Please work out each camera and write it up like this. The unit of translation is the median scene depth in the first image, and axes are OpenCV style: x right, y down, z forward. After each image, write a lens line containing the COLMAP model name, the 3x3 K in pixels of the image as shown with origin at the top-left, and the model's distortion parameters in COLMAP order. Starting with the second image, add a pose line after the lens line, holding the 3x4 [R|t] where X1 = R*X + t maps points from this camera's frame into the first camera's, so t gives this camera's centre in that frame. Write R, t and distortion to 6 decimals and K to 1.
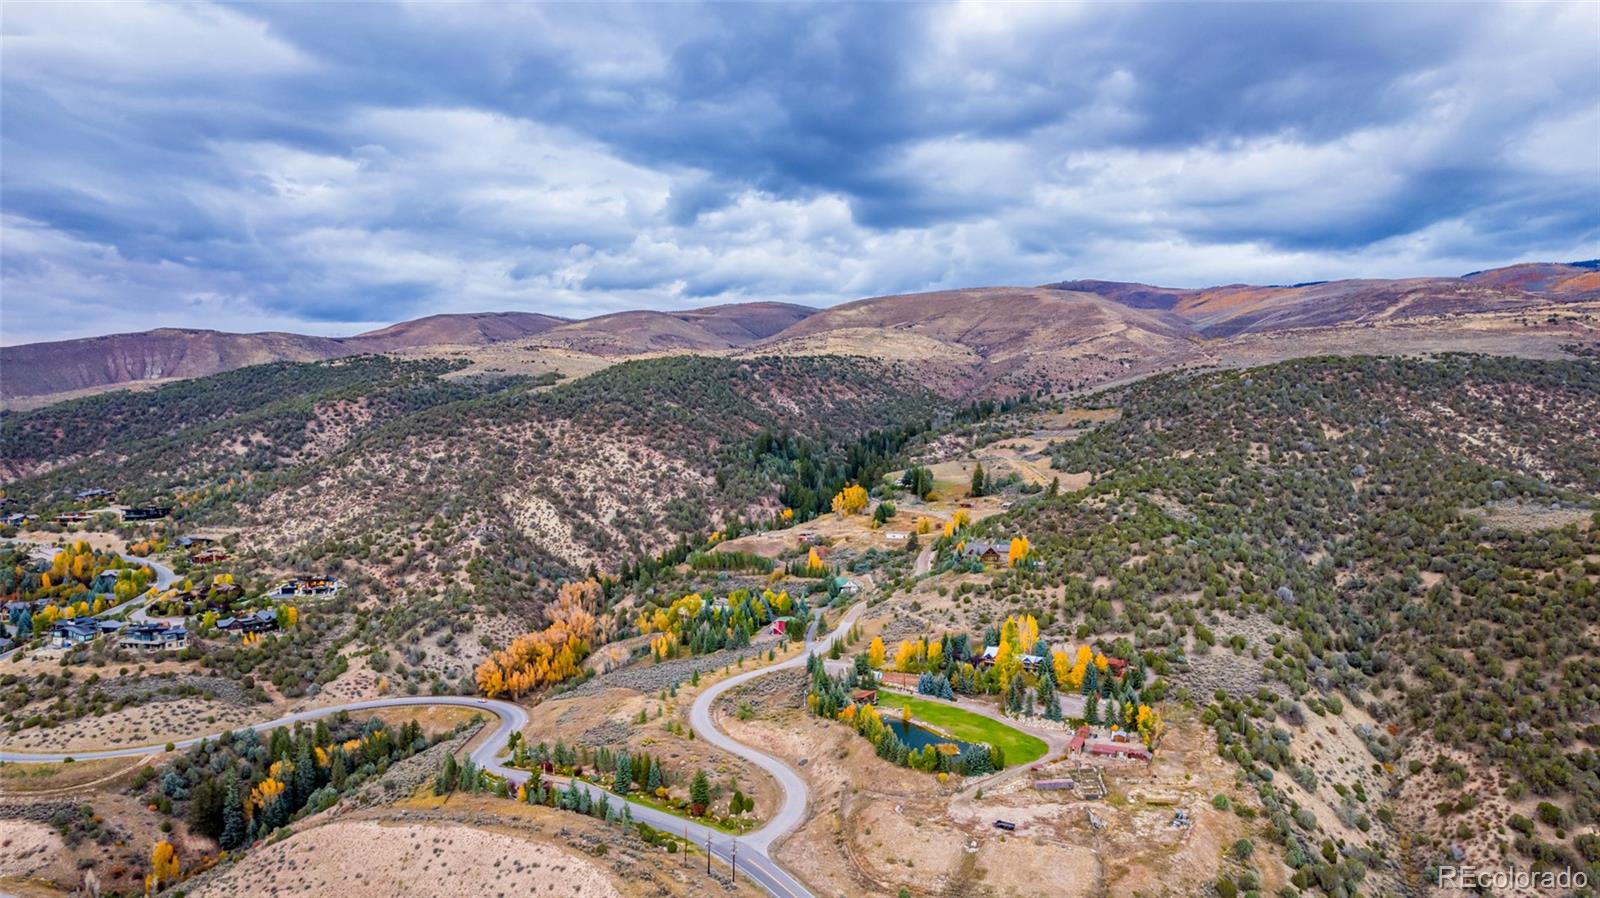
lens RADIAL K [[1032.5, 0, 800.0], [0, 1032.5, 449.0], [0, 0, 1]] dist [-0.066913, 0.060214]
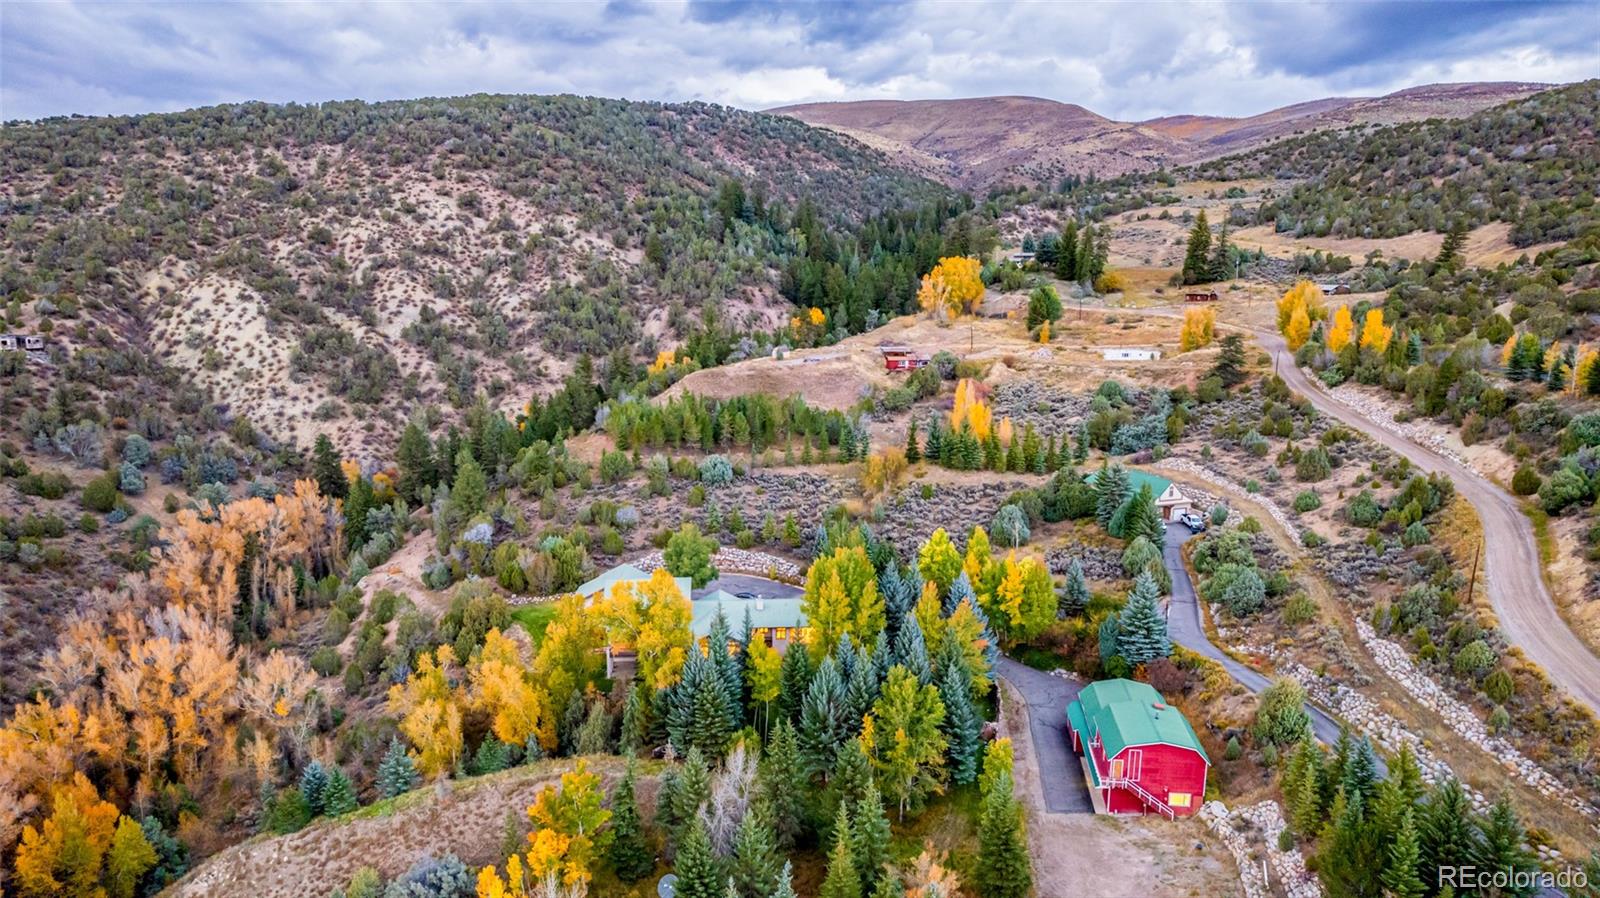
lens RADIAL K [[1032.5, 0, 800.0], [0, 1032.5, 449.0], [0, 0, 1]] dist [-0.066913, 0.060214]
pose [[0.994480, -0.015113, 0.103829, -0.067182], [0.000848, 0.990698, 0.136076, 0.059686], [-0.104920, -0.135237, 0.985242, 0.557415]]
